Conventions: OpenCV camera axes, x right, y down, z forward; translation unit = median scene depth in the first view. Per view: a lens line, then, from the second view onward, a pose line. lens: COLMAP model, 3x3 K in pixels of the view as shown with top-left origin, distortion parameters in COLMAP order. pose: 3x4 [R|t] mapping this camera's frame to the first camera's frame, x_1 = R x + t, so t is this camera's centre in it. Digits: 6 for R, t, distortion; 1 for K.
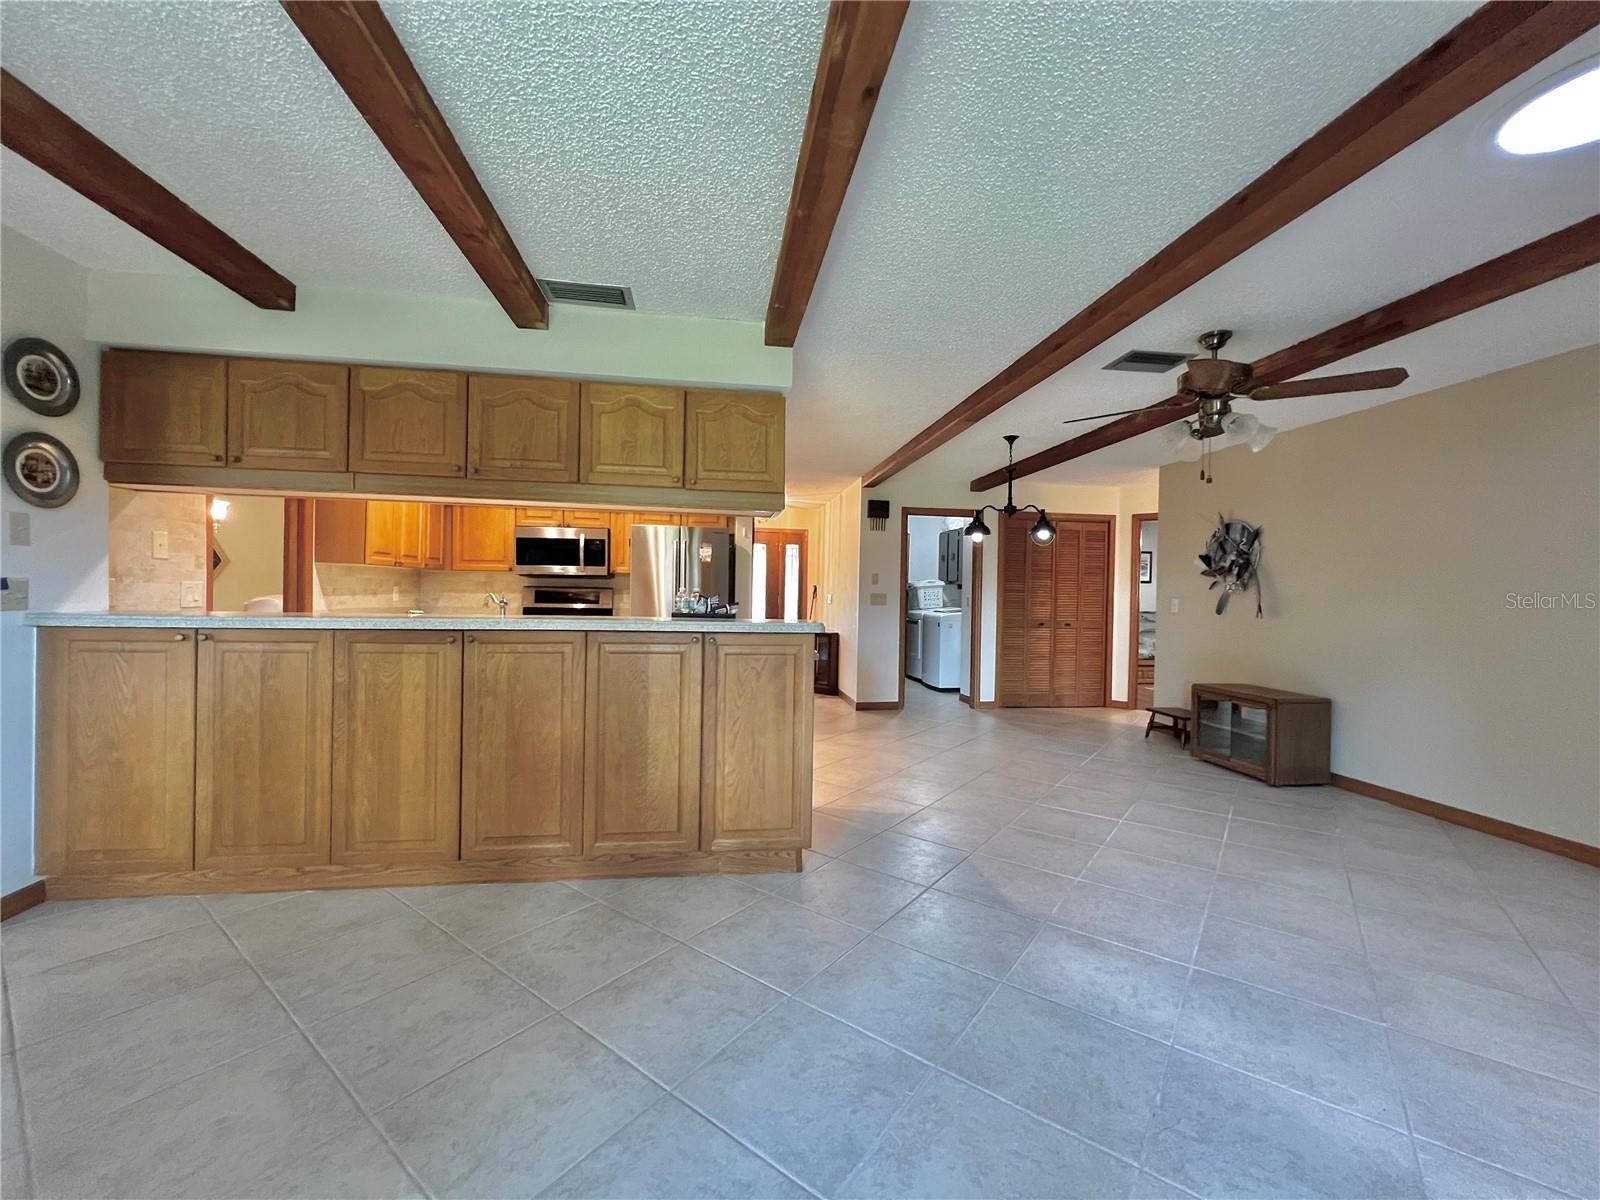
lens RADIAL K [[641.2, 0, 797.8], [0, 641.2, 600.4], [0, 0, 1]] dist [-0.001726, 0.000012]
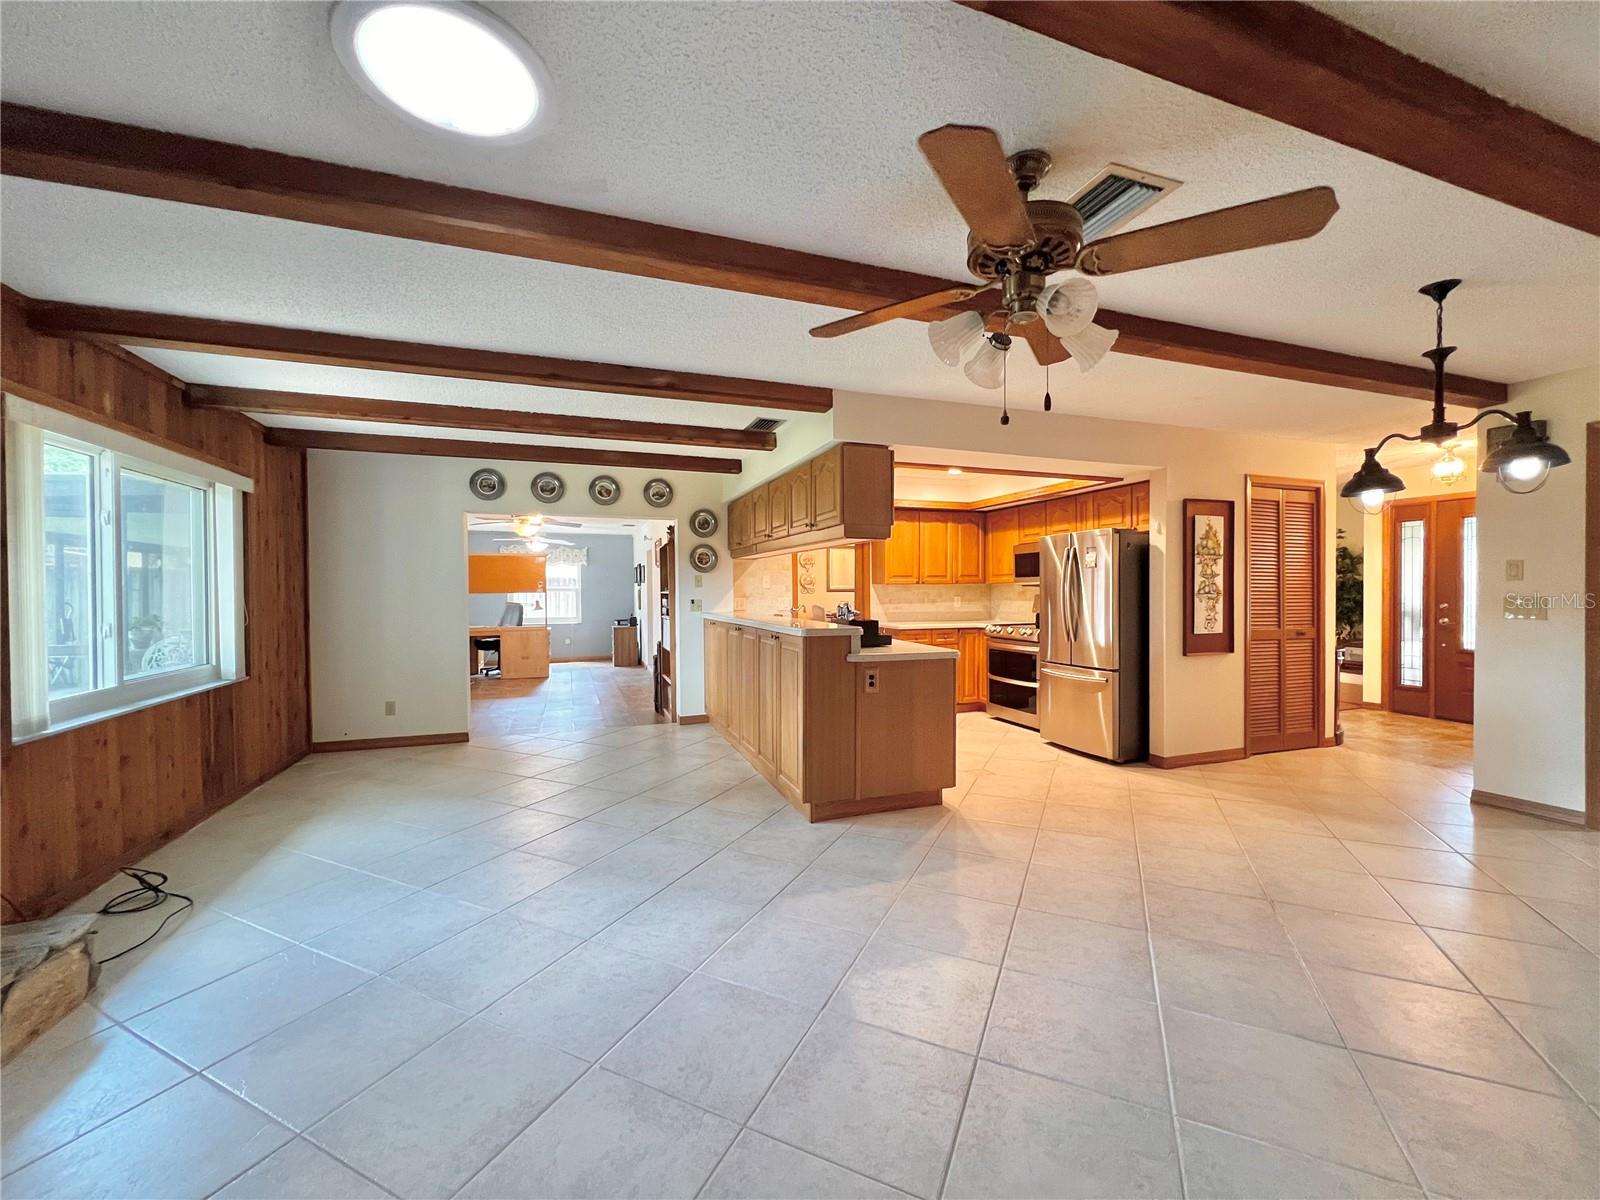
lens RADIAL K [[641.2, 0, 791.6], [0, 641.2, 591.9], [0, 0, 1]] dist [-0.001726, 0.000012]
pose [[0.190547, -0.018103, -0.981511, 0.682418], [0.000610, 0.999832, -0.018322, -0.007398], [0.981678, 0.002893, 0.190526, 0.391664]]
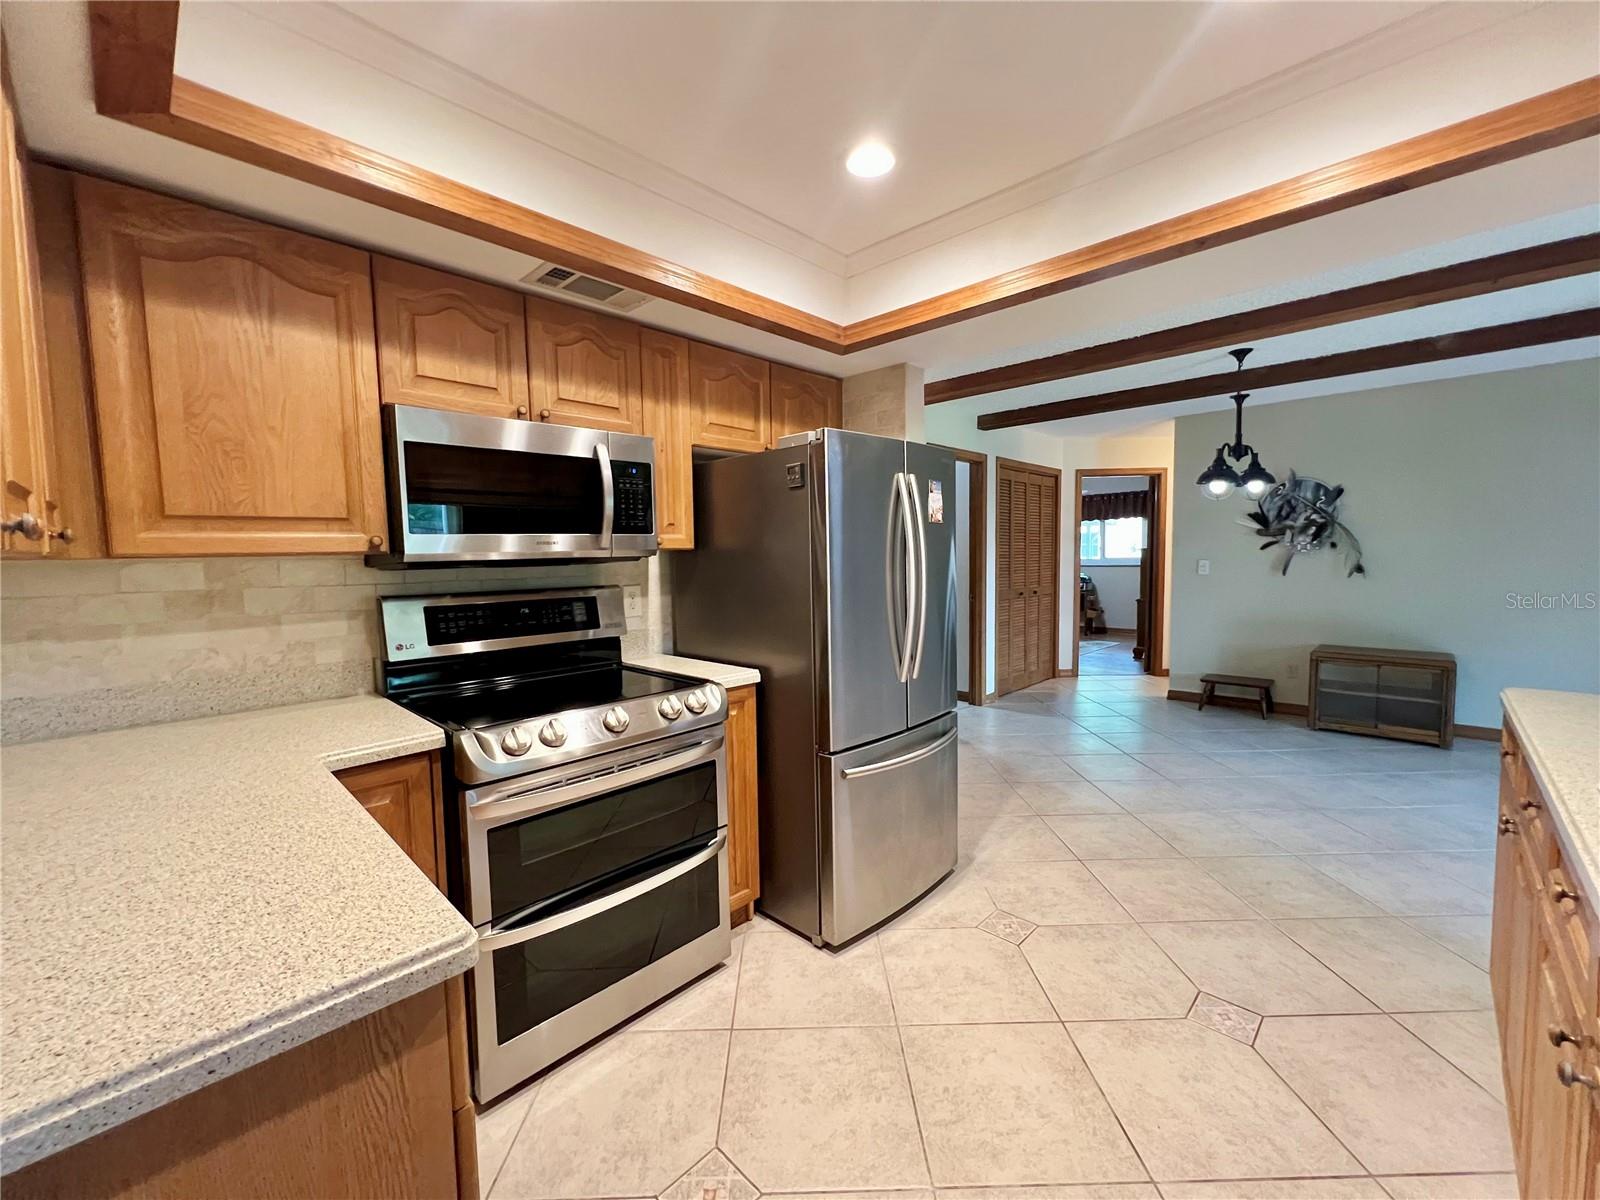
lens RADIAL K [[641.2, 0, 793.2], [0, 641.2, 600.4], [0, 0, 1]] dist [-0.001726, 0.000012]
pose [[0.788473, -0.076927, 0.610239, -0.513021], [0.036583, 0.996257, 0.078321, -0.042895], [-0.613980, -0.039430, 0.788336, 0.686856]]
